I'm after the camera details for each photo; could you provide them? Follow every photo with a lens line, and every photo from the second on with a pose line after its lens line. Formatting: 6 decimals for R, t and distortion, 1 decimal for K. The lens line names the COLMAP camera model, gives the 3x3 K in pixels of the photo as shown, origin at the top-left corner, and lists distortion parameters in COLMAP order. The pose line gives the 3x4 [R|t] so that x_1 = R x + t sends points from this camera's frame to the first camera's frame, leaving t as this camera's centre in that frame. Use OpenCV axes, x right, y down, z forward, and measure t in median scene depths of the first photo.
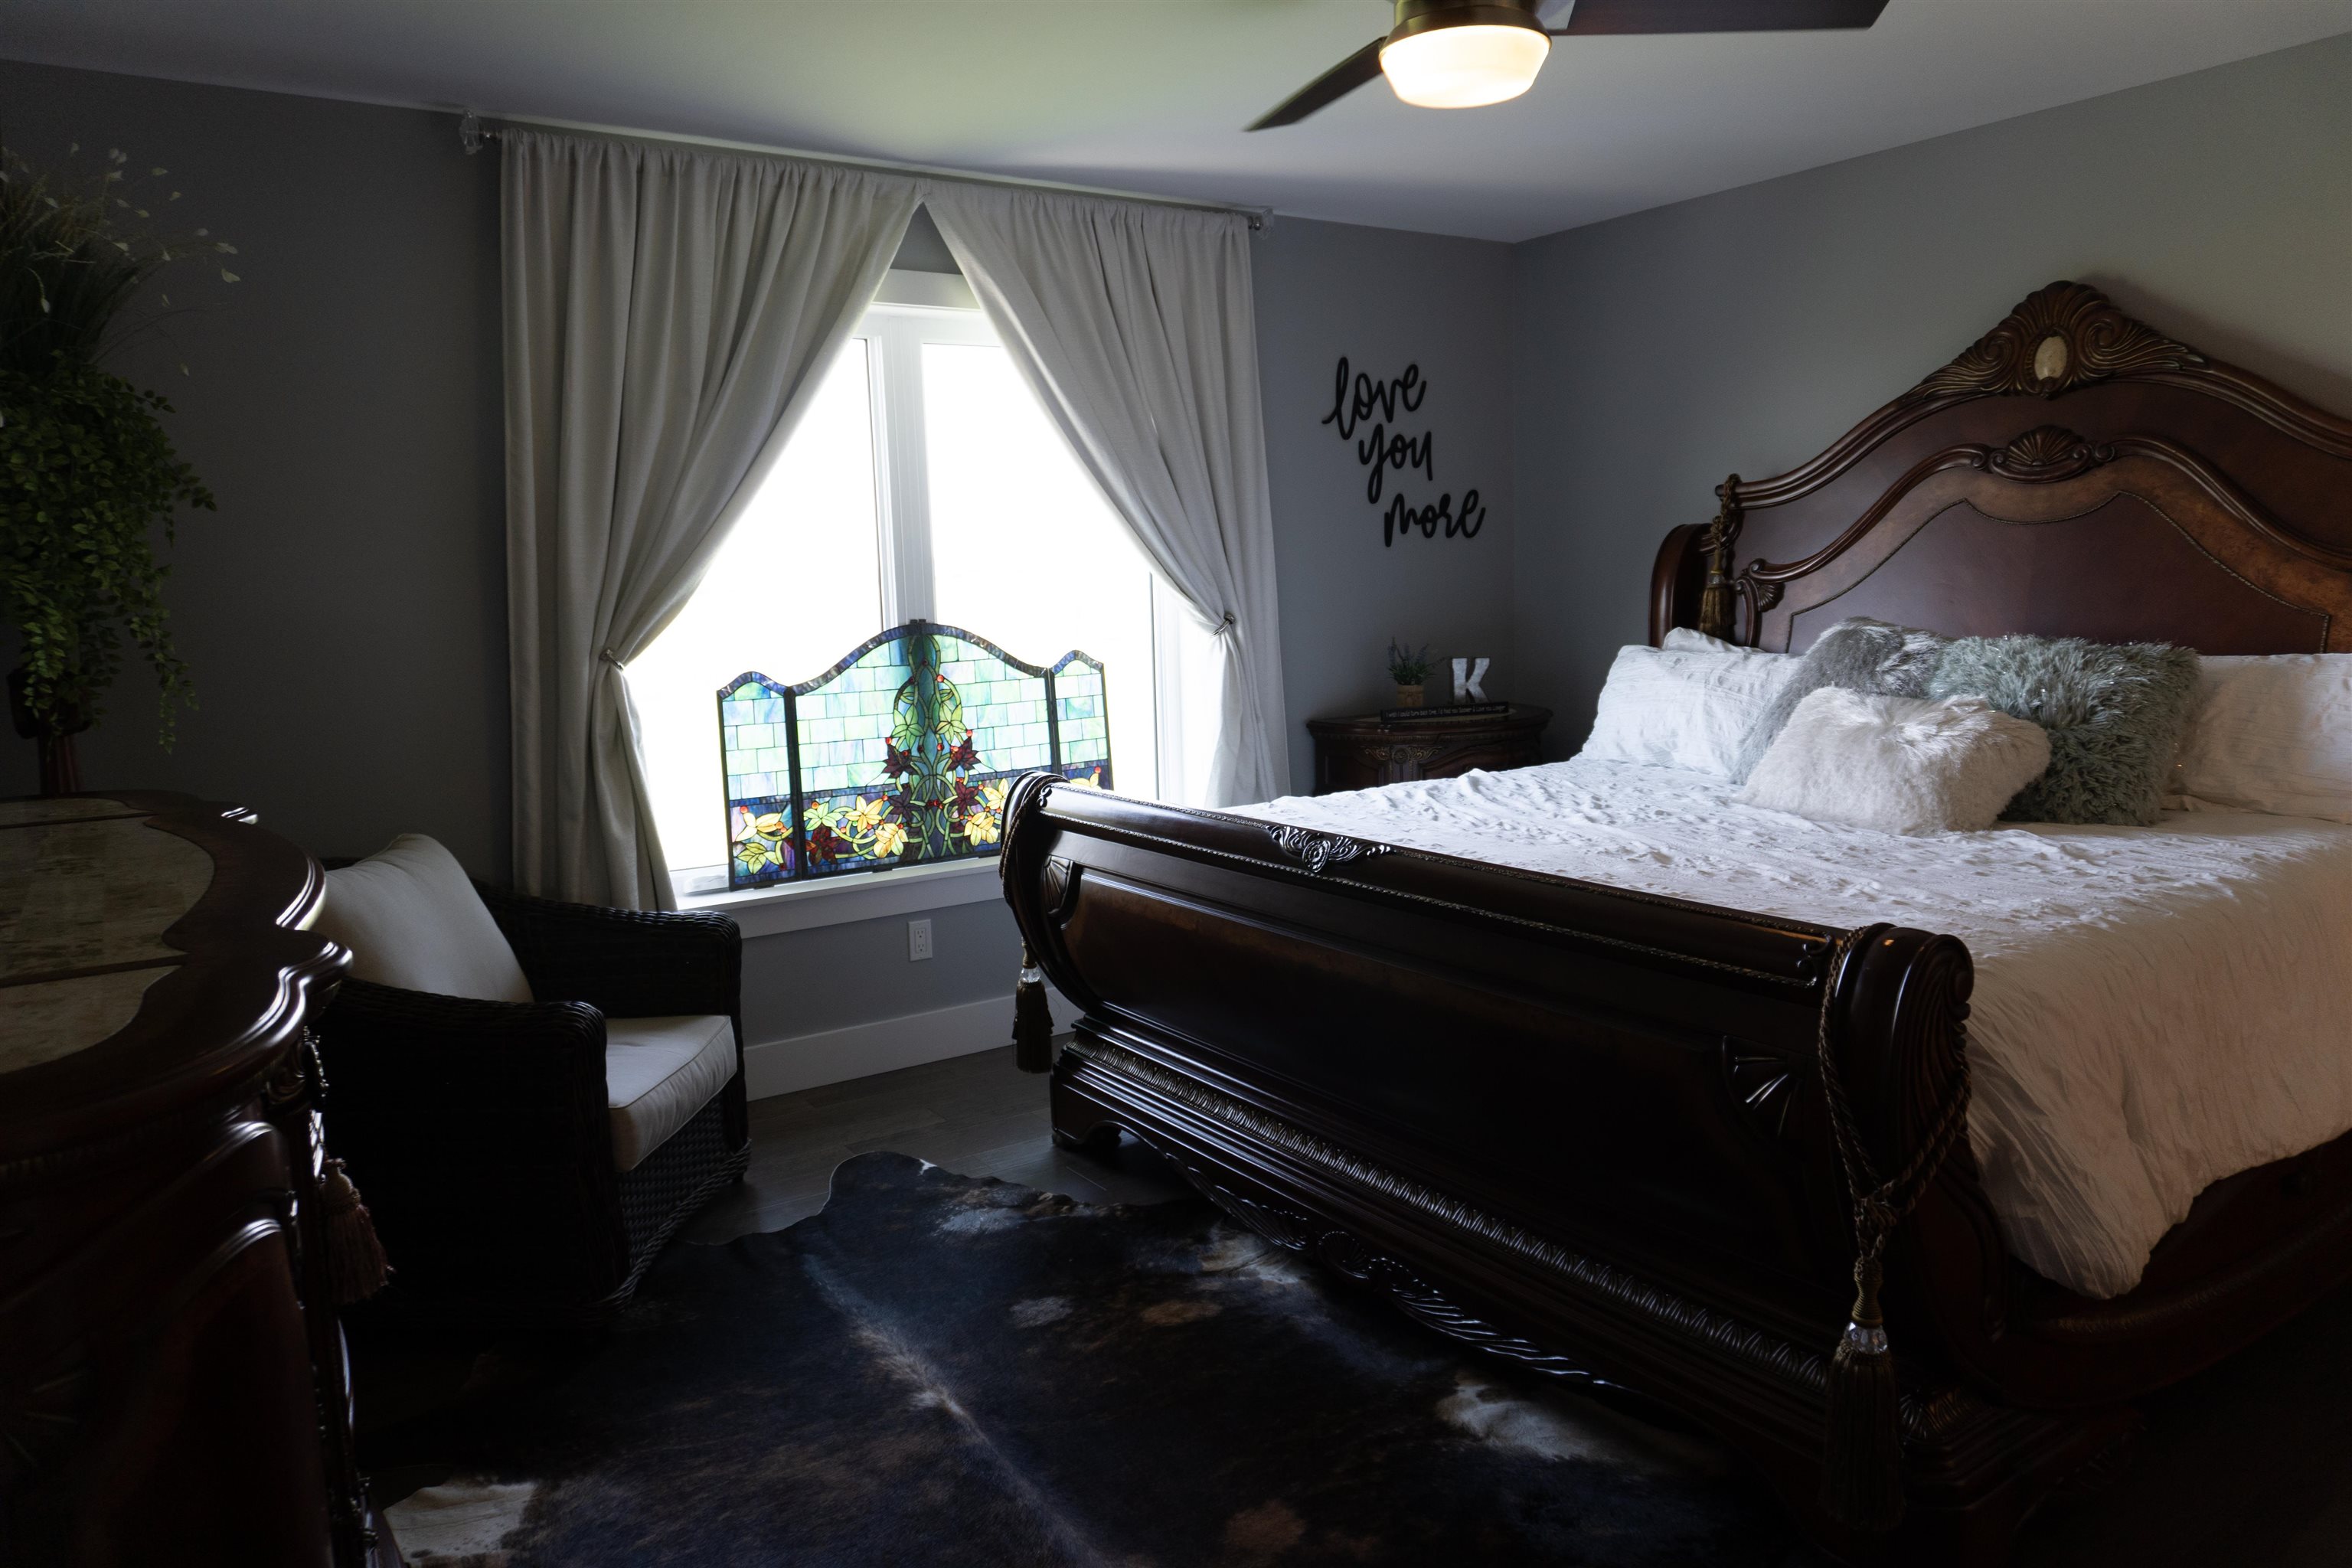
lens RADIAL K [[1565.9, 0, 1166.2], [0, 1565.9, 775.0], [0, 0, 1]] dist [-0.028968, -0.000524]
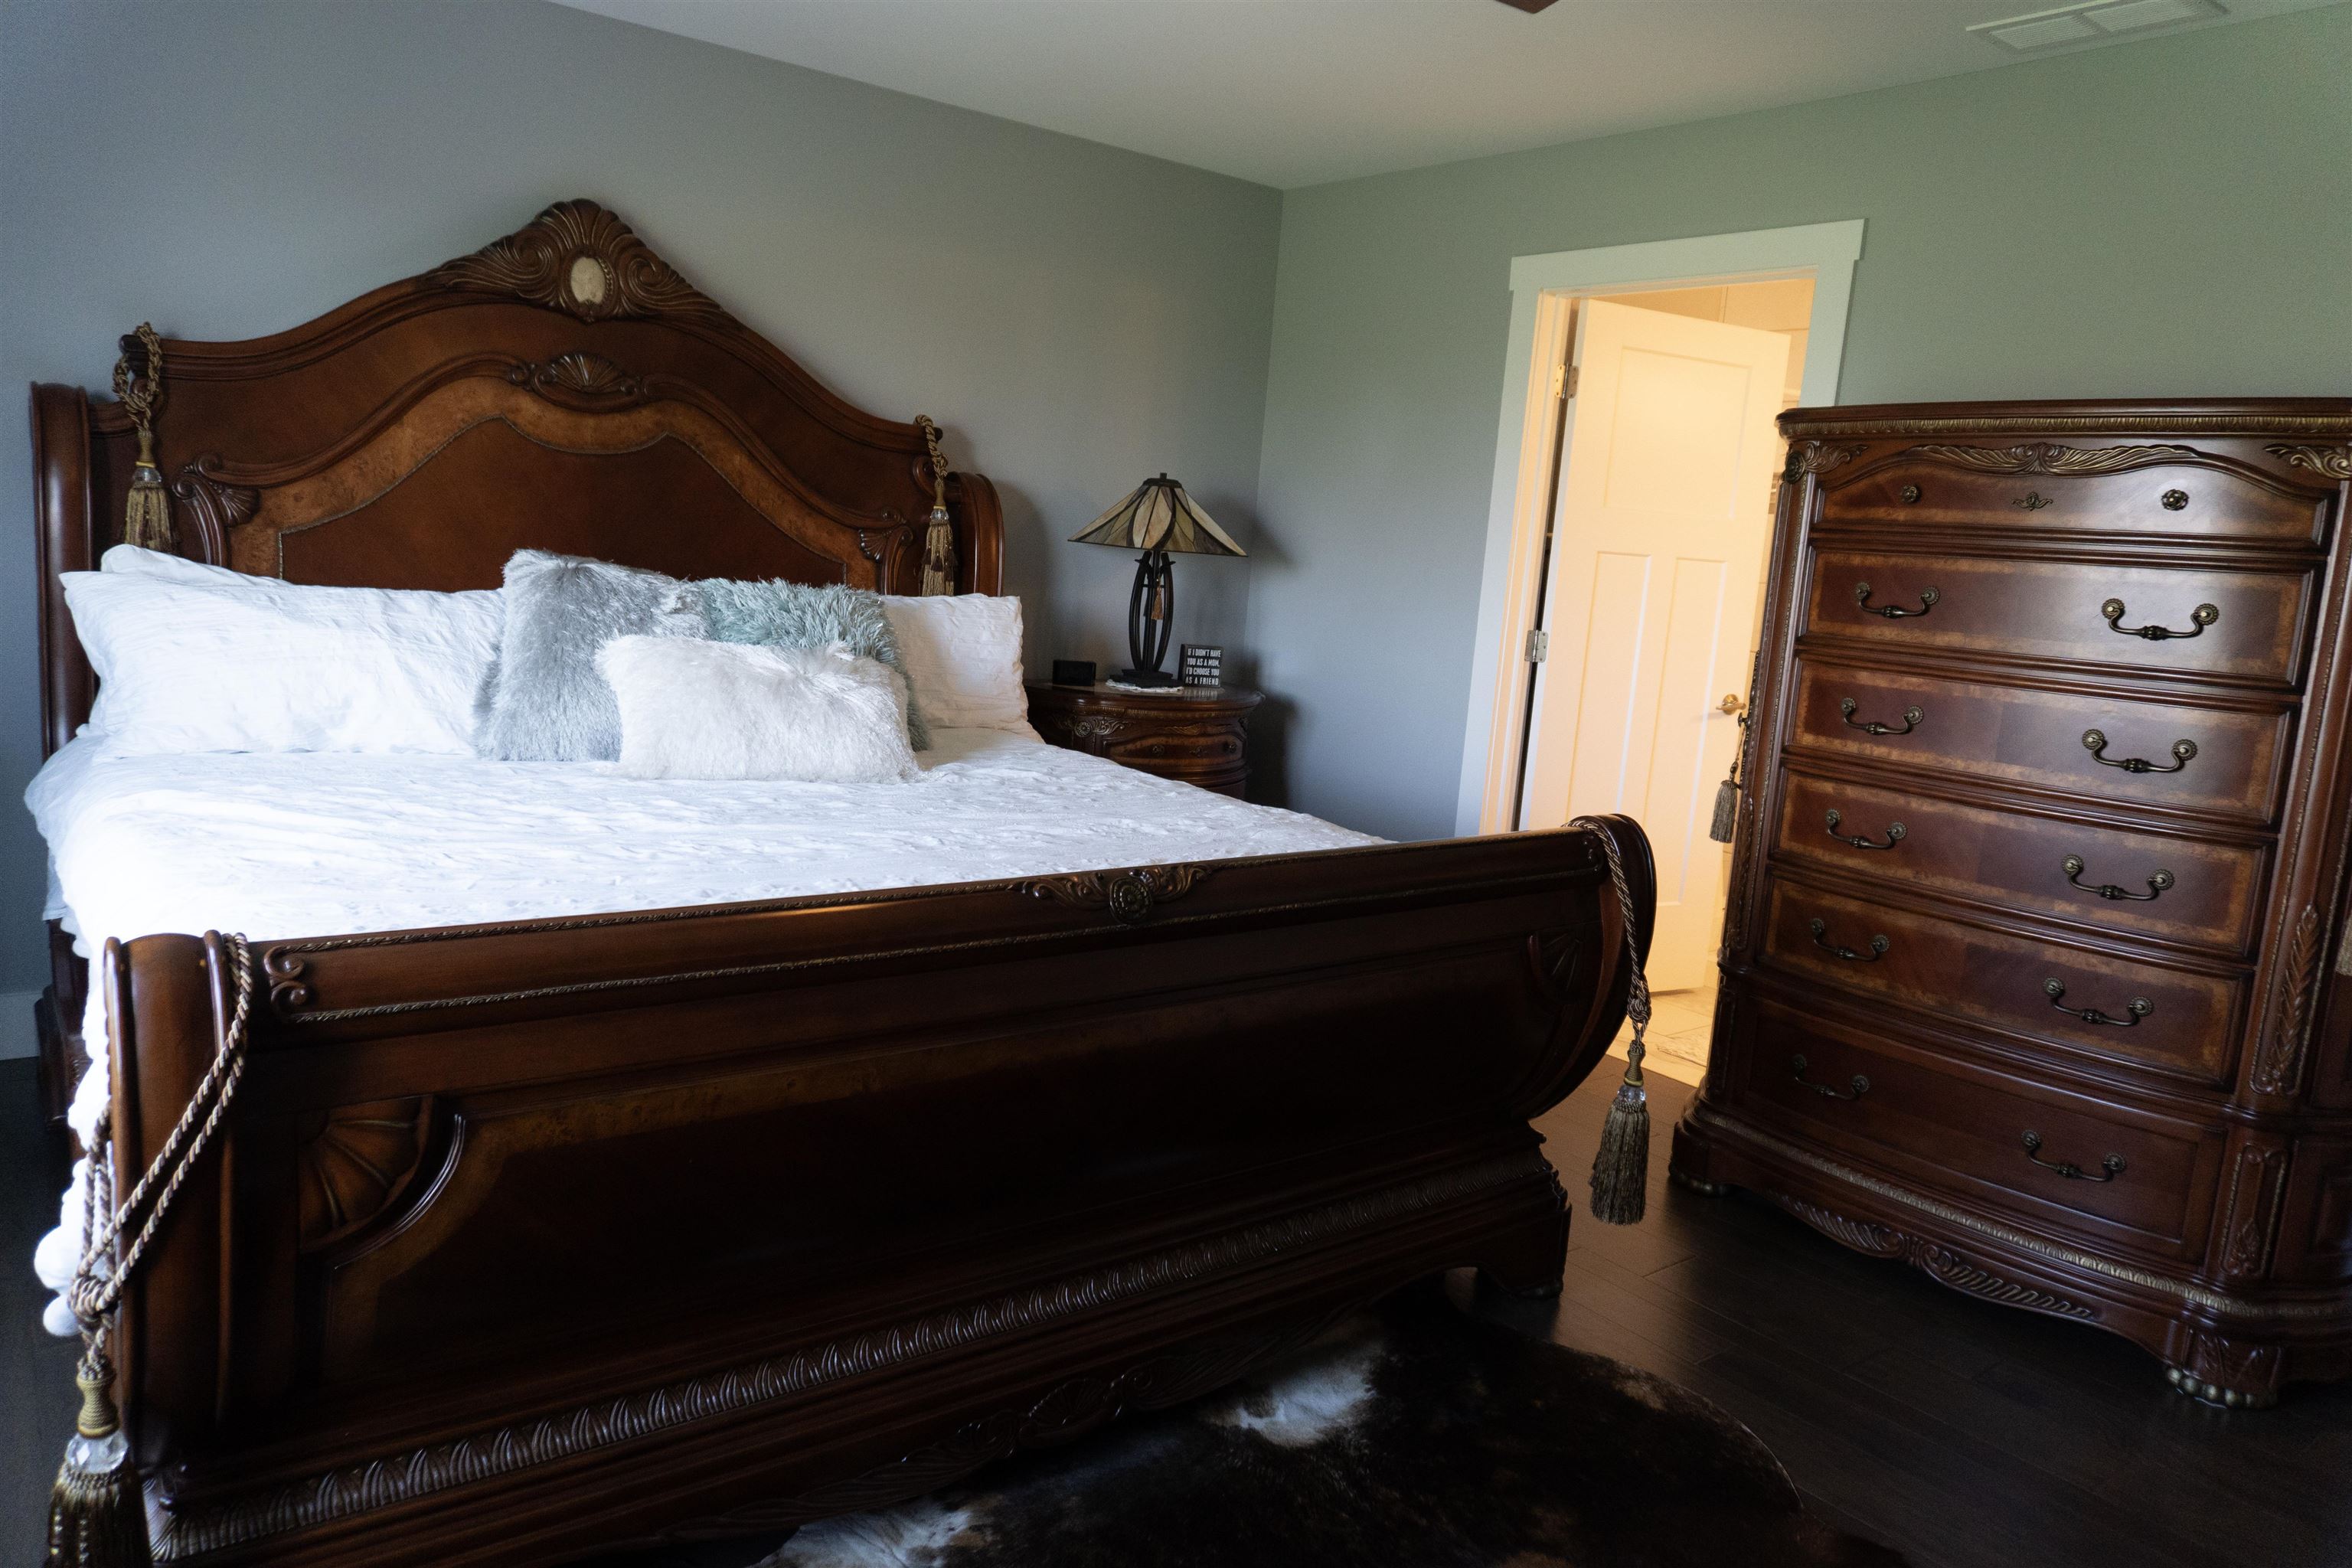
lens RADIAL K [[1565.9, 0, 1165.0], [0, 1565.9, 794.9], [0, 0, 1]] dist [-0.028968, -0.000524]
pose [[-0.080840, -0.137904, 0.987141, -0.470574], [0.045617, 0.988833, 0.141876, -0.077919], [-0.995683, 0.056500, -0.073647, 0.766558]]
